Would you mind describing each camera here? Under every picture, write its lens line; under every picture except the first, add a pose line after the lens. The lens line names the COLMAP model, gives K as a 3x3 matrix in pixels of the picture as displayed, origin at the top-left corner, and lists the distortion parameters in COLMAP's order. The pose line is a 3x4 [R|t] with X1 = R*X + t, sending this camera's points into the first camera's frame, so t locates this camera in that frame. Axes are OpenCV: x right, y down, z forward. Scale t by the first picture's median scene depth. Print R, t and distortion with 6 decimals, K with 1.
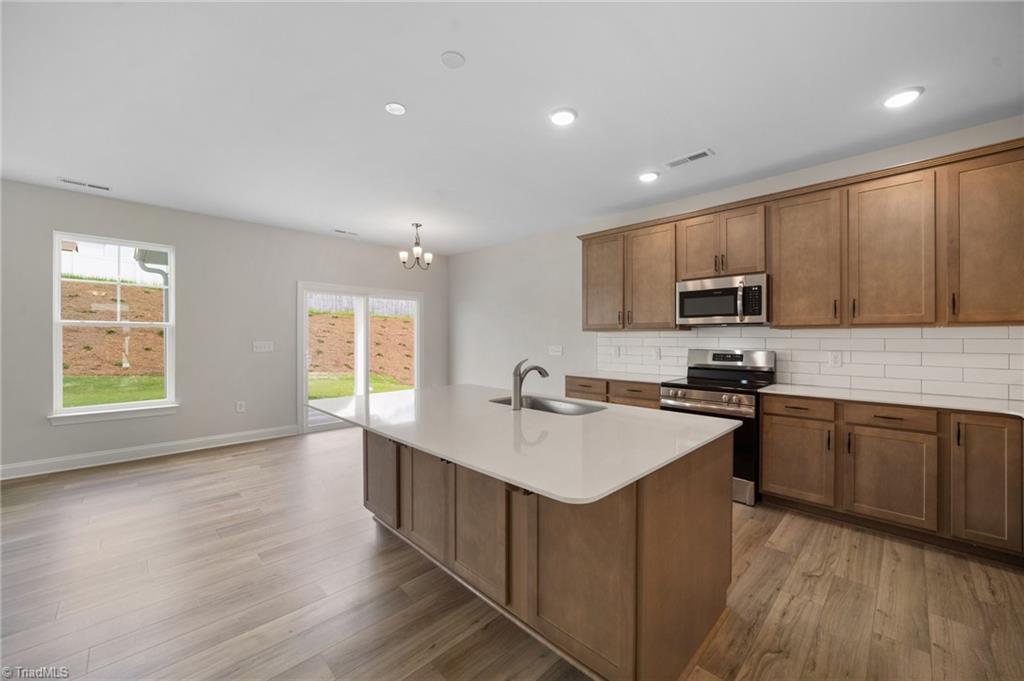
lens RADIAL K [[397.8, 0, 505.5], [0, 397.8, 341.7], [0, 0, 1]] dist [0.001837, 0.000444]
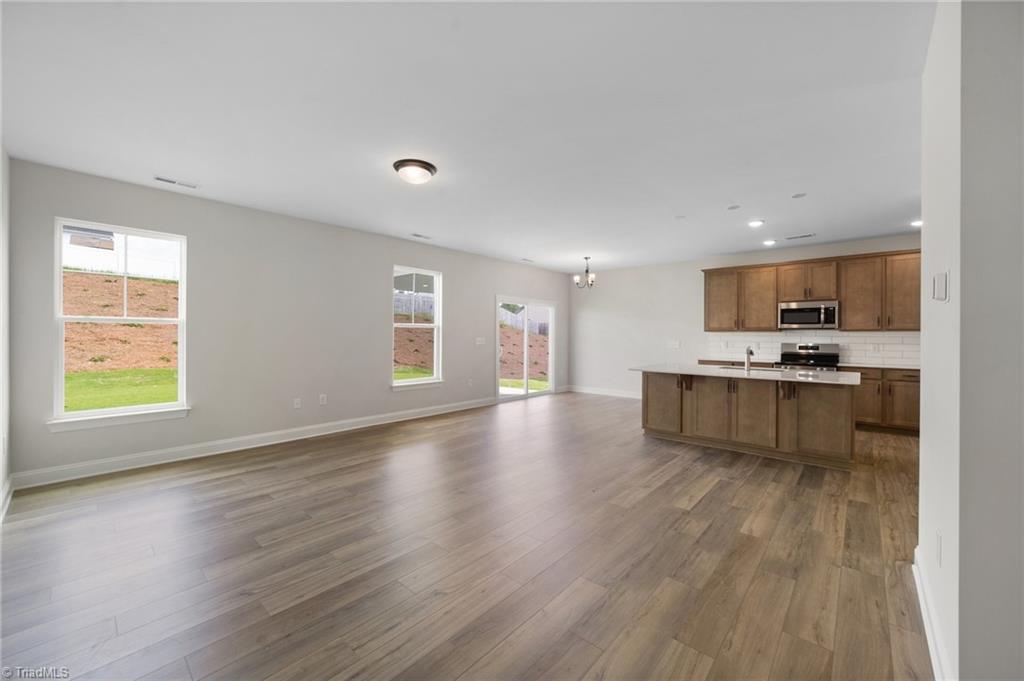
lens RADIAL K [[397.8, 0, 518.8], [0, 397.8, 336.5], [0, 0, 1]] dist [0.001837, 0.000444]
pose [[0.997260, 0.003669, 0.073882, -0.795067], [-0.003145, 0.999969, -0.007207, 0.007256], [-0.073907, 0.006955, 0.997241, -0.593697]]
